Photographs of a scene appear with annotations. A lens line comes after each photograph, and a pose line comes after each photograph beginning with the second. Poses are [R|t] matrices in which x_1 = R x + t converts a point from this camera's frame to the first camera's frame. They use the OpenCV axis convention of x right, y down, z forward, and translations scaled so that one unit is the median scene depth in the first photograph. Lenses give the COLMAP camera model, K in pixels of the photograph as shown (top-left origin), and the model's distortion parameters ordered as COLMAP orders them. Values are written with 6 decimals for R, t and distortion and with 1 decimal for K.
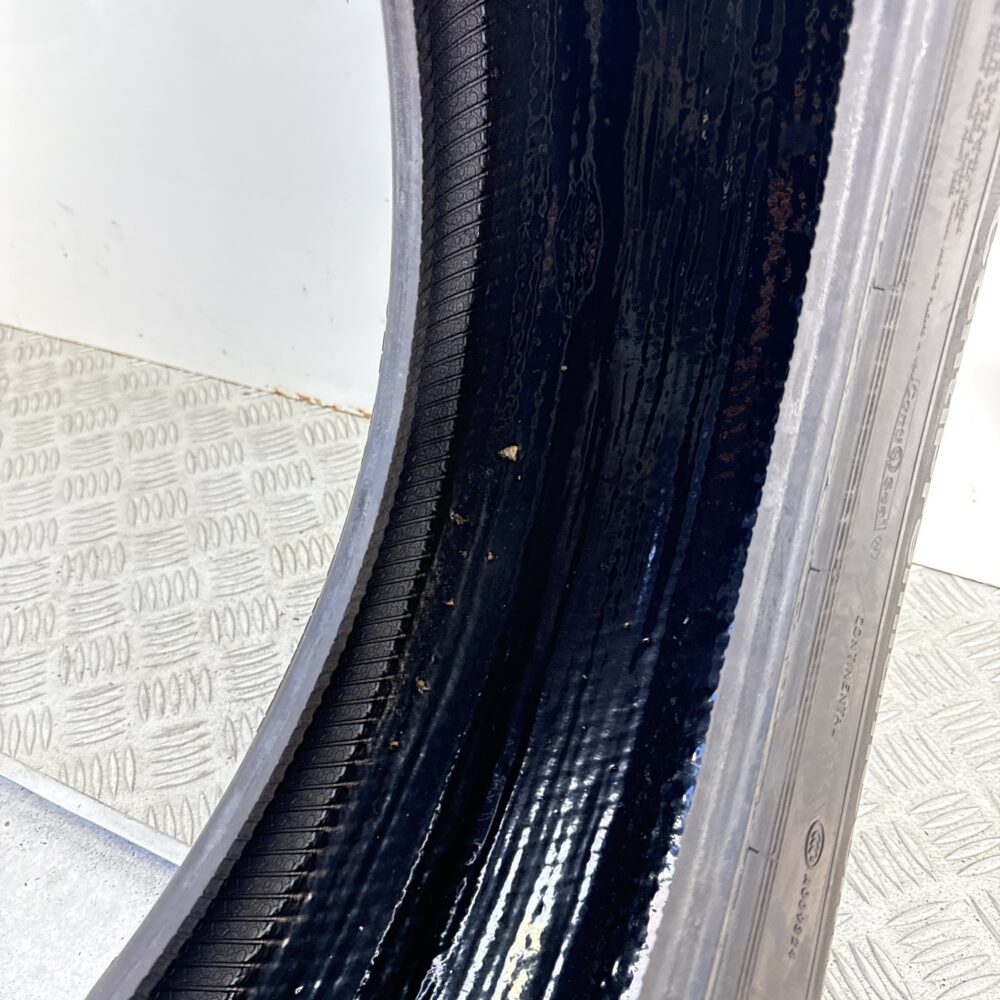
lens RADIAL K [[941.2, 0, 500.7], [0, 941.2, 496.1], [0, 0, 1]] dist [0.104230, -0.187554]
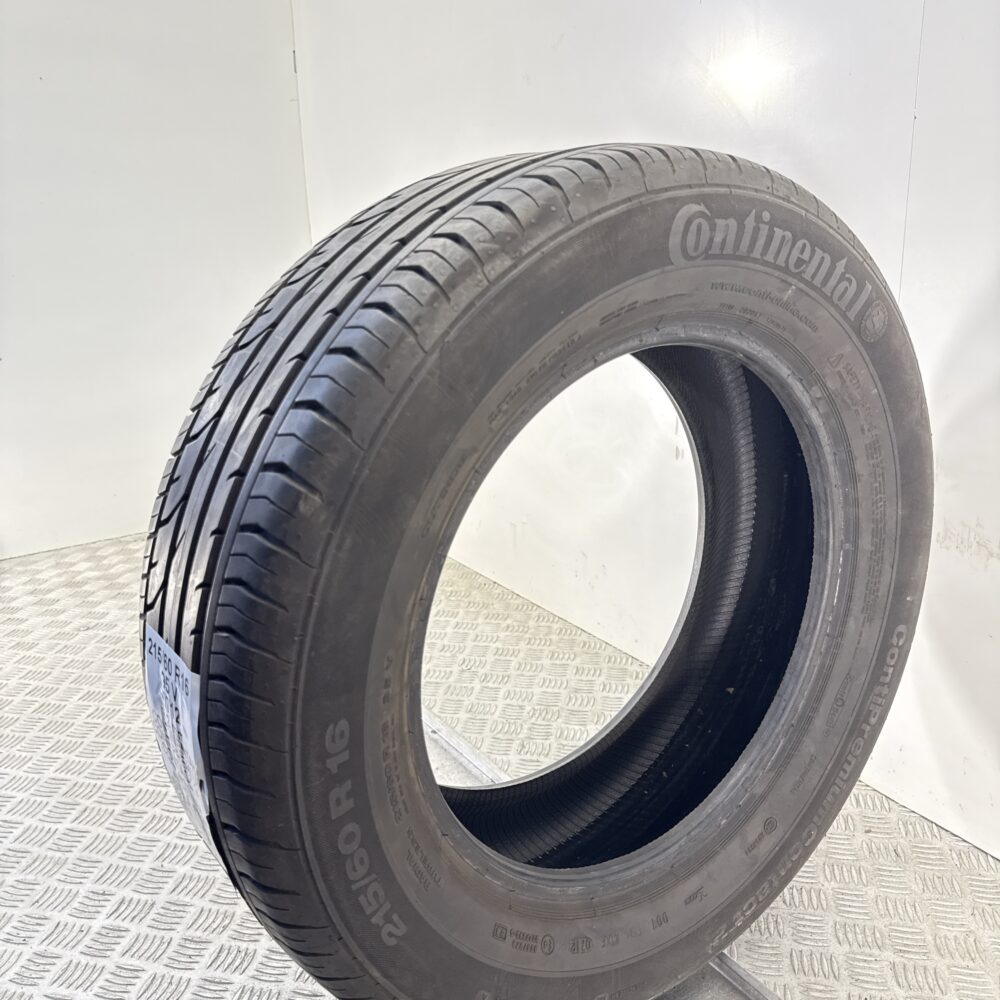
lens RADIAL K [[941.2, 0, 496.5], [0, 941.2, 502.3], [0, 0, 1]] dist [0.104230, -0.187554]
pose [[0.860869, 0.175236, -0.477701, 0.338049], [-0.340342, 0.896205, -0.284577, 0.246209], [0.378249, 0.407565, 0.831154, -0.823107]]
